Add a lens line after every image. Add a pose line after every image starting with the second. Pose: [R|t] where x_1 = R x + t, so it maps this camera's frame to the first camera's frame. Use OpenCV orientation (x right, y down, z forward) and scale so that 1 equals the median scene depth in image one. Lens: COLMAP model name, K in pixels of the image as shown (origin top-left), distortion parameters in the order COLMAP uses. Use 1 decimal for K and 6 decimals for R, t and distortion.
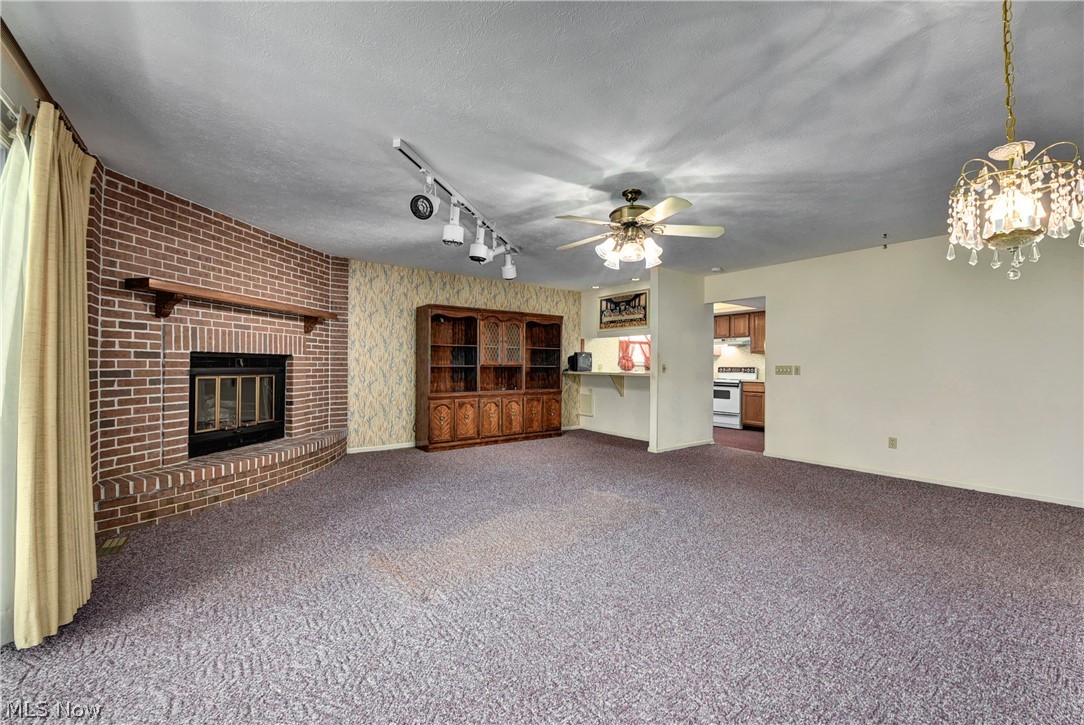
lens RADIAL K [[443.9, 0, 542.0], [0, 443.9, 362.5], [0, 0, 1]] dist [-0.000229, 0.000017]
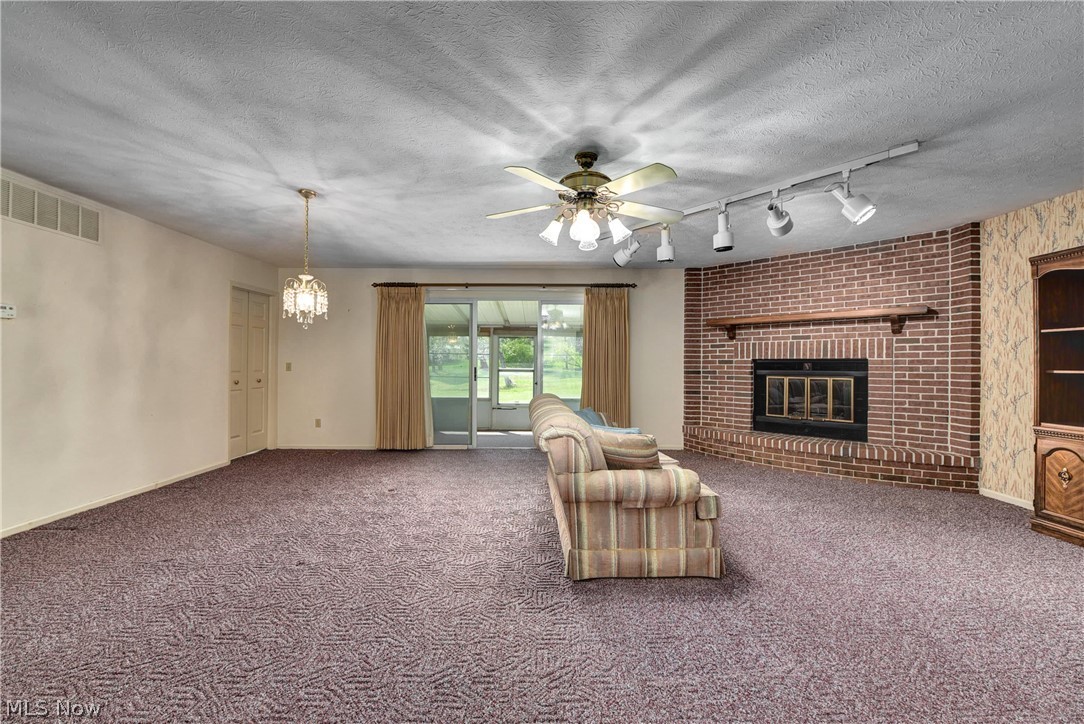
lens RADIAL K [[443.9, 0, 542.0], [0, 443.9, 362.0], [0, 0, 1]] dist [-0.000229, 0.000017]
pose [[-0.587059, -0.018999, -0.809321, 0.771566], [-0.007468, 0.999809, -0.018053, 0.015968], [0.809509, -0.004554, -0.587089, 1.187715]]
